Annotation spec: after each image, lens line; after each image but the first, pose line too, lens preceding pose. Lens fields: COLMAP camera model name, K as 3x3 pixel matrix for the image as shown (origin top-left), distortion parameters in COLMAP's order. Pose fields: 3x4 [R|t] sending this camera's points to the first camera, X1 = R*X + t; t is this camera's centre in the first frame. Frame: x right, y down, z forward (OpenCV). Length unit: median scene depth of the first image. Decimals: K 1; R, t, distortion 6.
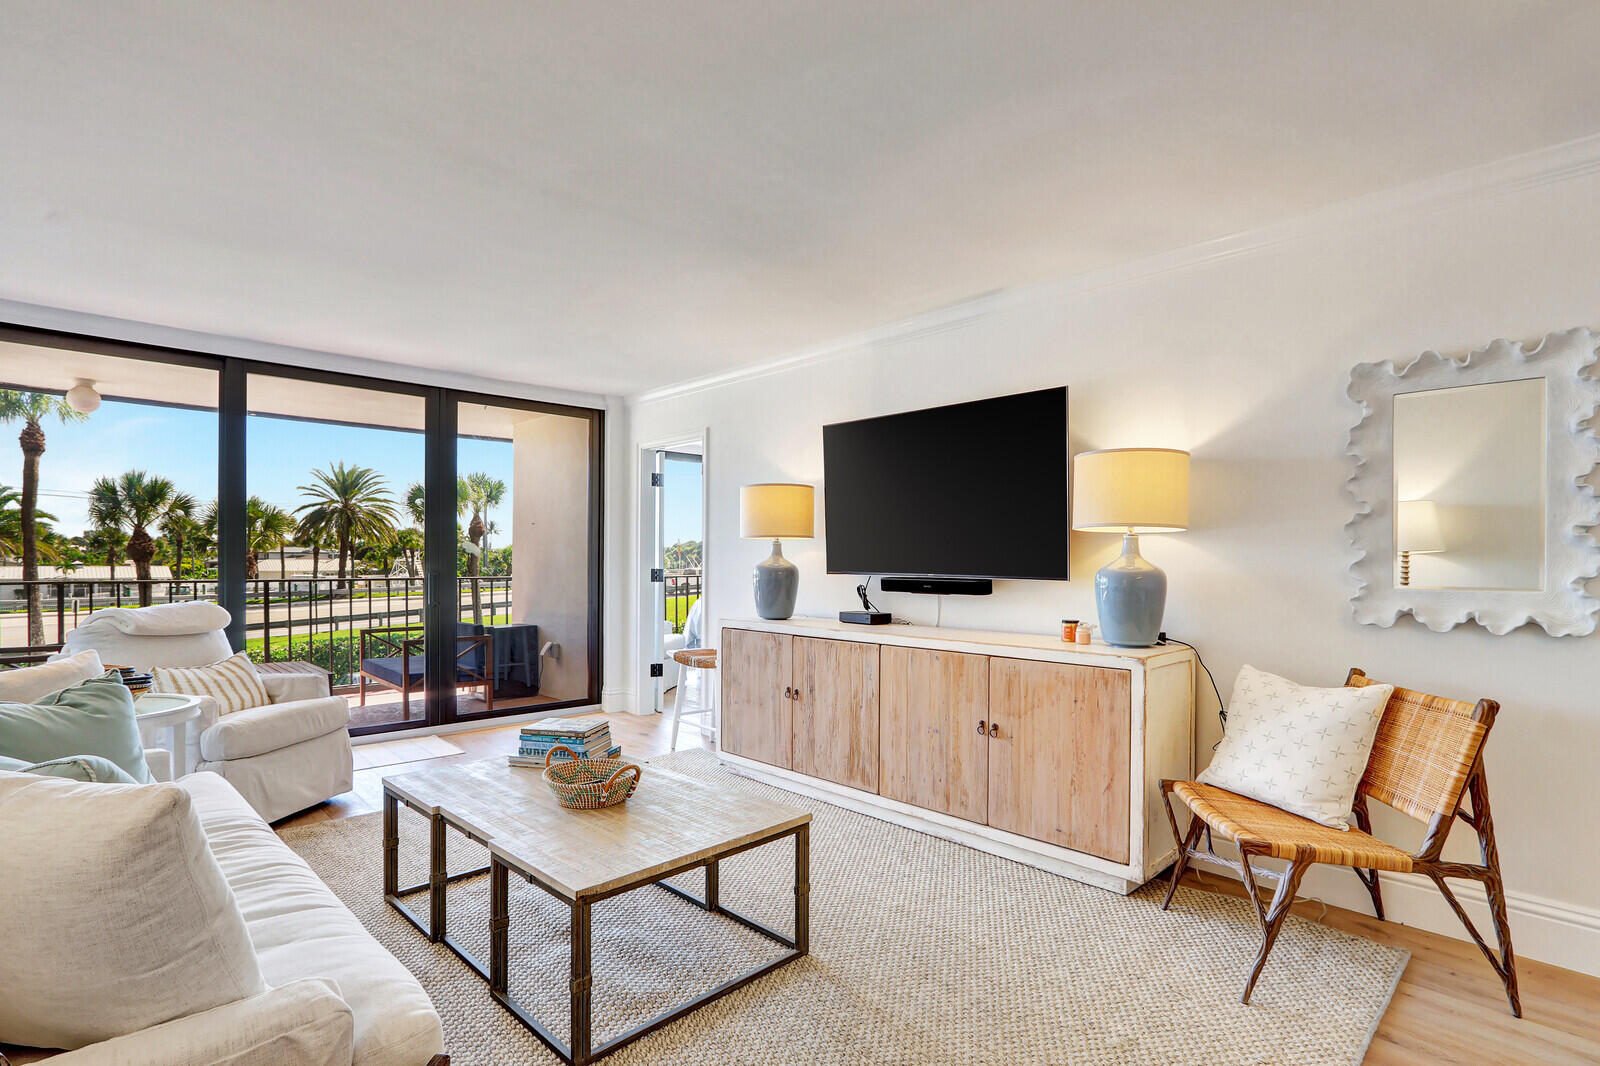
lens RADIAL K [[782.7, 0, 807.0], [0, 782.7, 556.2], [0, 0, 1]] dist [-0.009307, 0.004012]
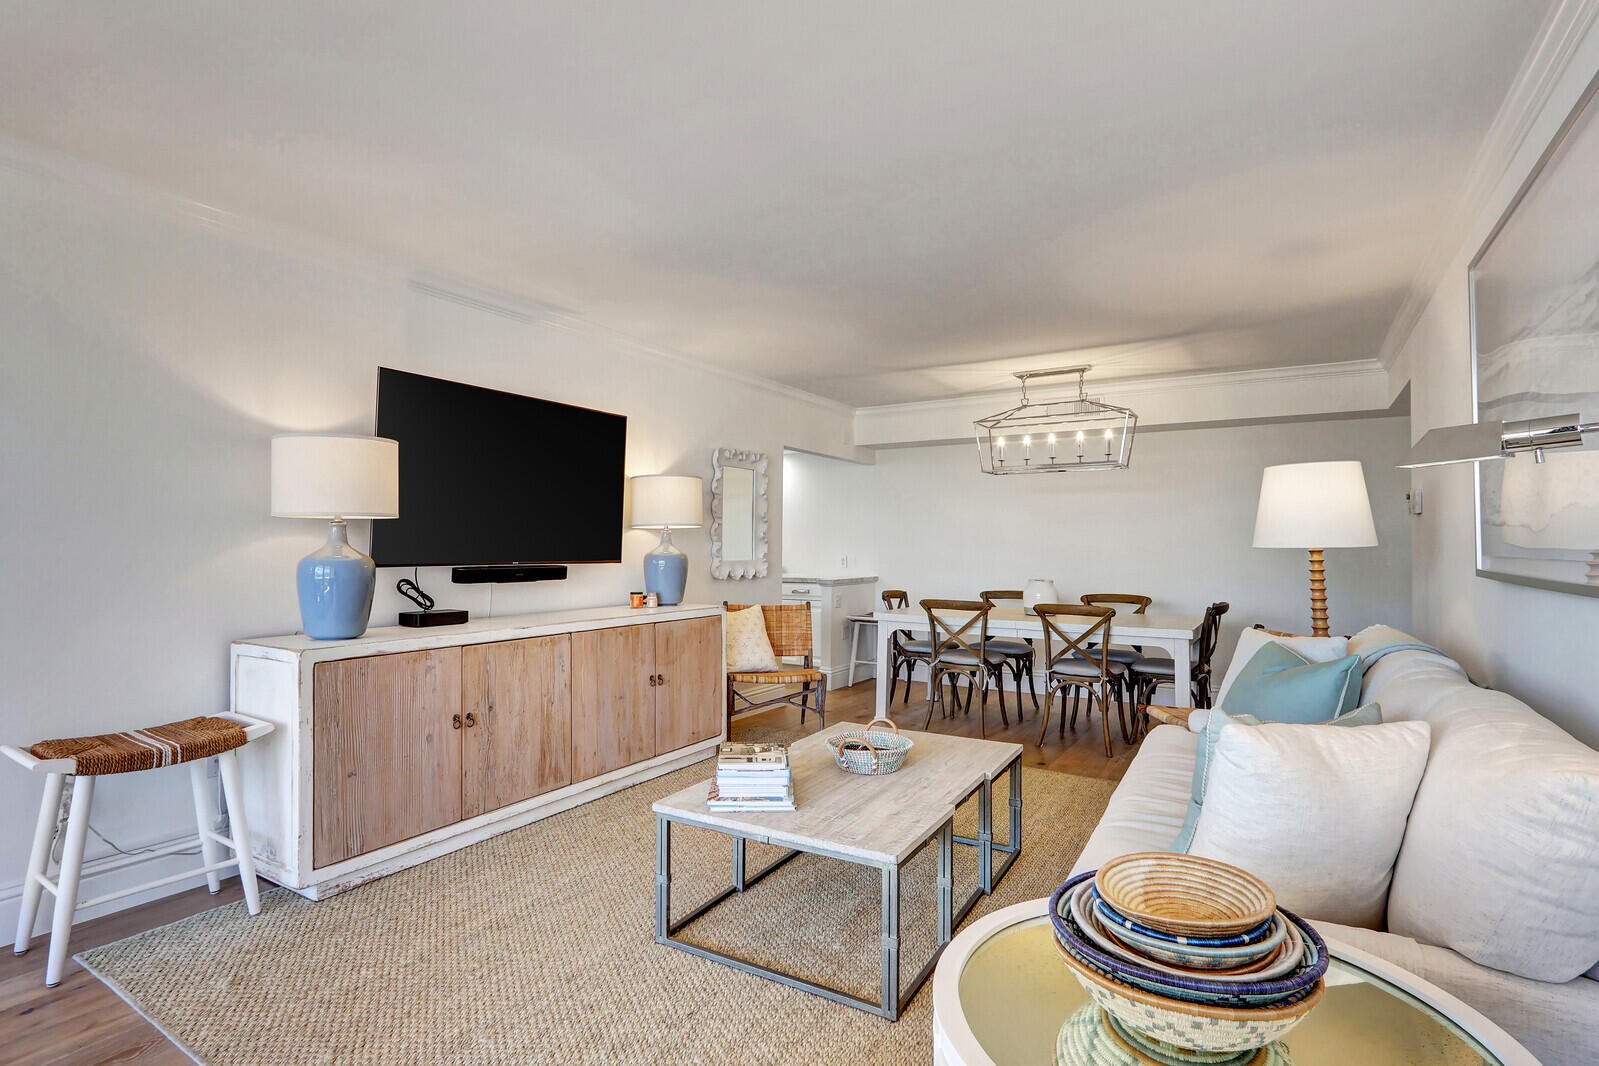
lens RADIAL K [[782.2, 0, 799.6], [0, 782.2, 542.6], [0, 0, 1]] dist [-0.009307, 0.004012]
pose [[-0.262856, 0.002815, 0.964831, -0.850516], [-0.009346, 0.999941, -0.005463, -0.000122], [-0.964790, -0.010454, -0.262815, 0.883950]]
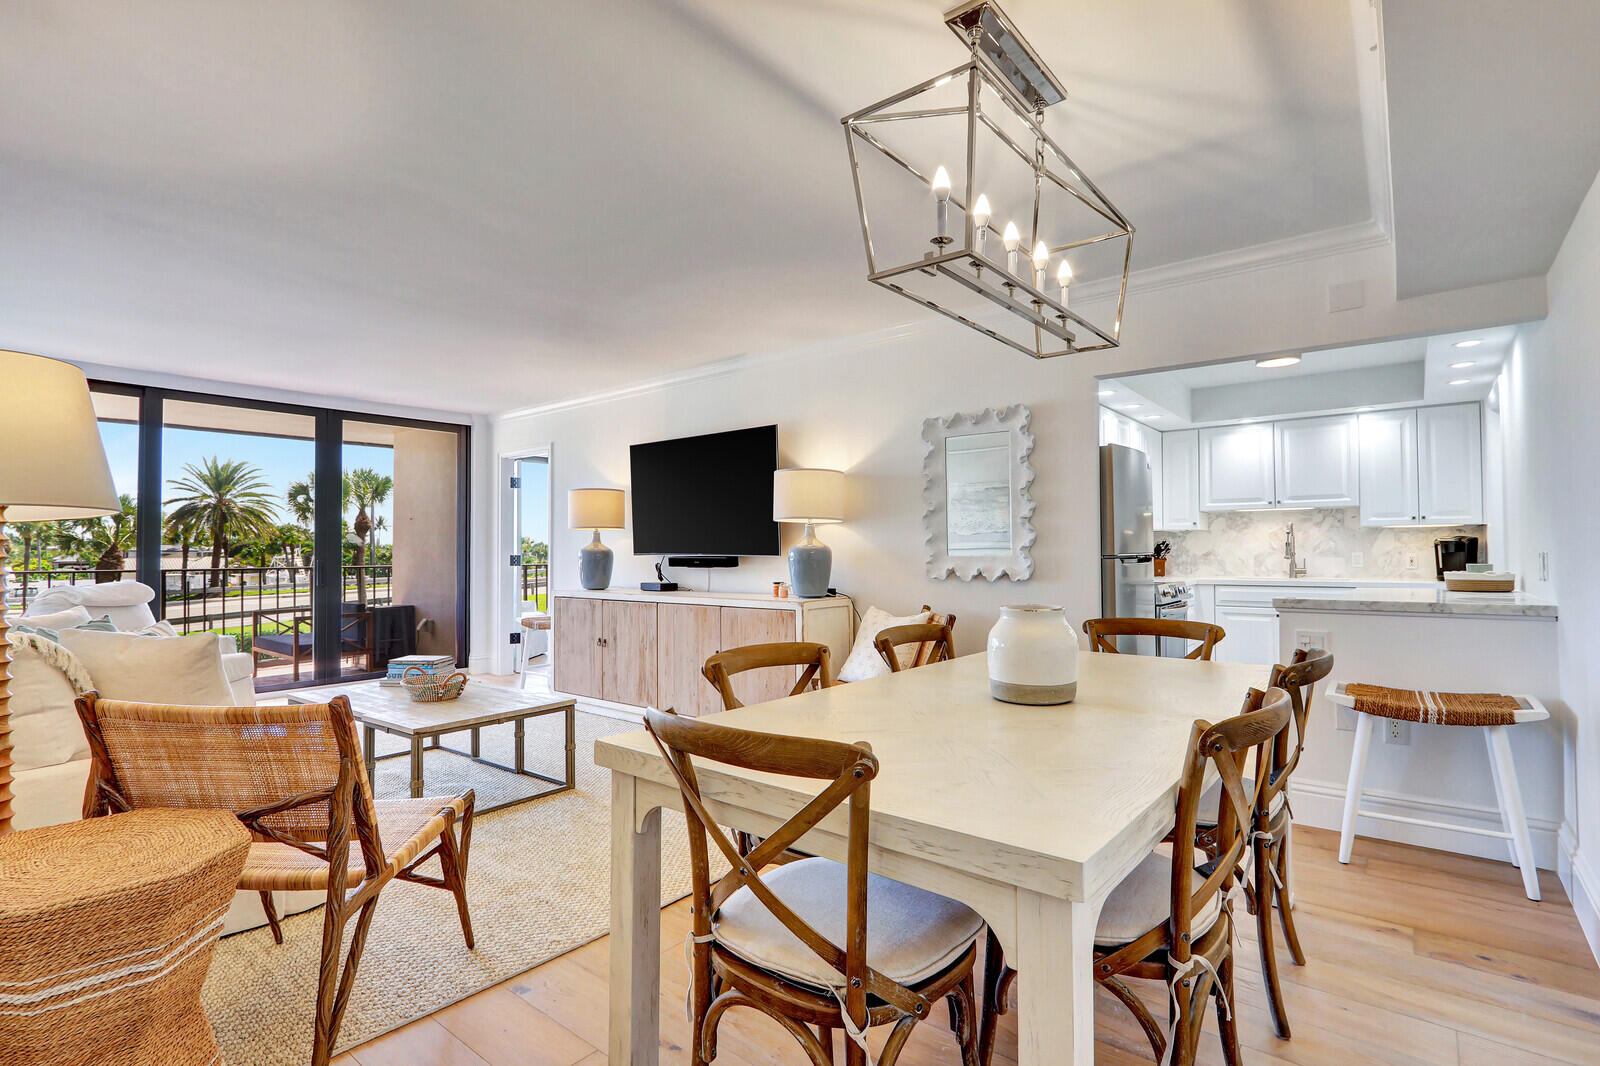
lens RADIAL K [[782.7, 0, 801.9], [0, 782.7, 533.2], [0, 0, 1]] dist [-0.009307, 0.004012]
pose [[0.993780, -0.007626, 0.111102, 0.176903], [0.009923, 0.999748, -0.020138, 0.015929], [-0.110920, 0.021115, 0.993605, -0.395287]]
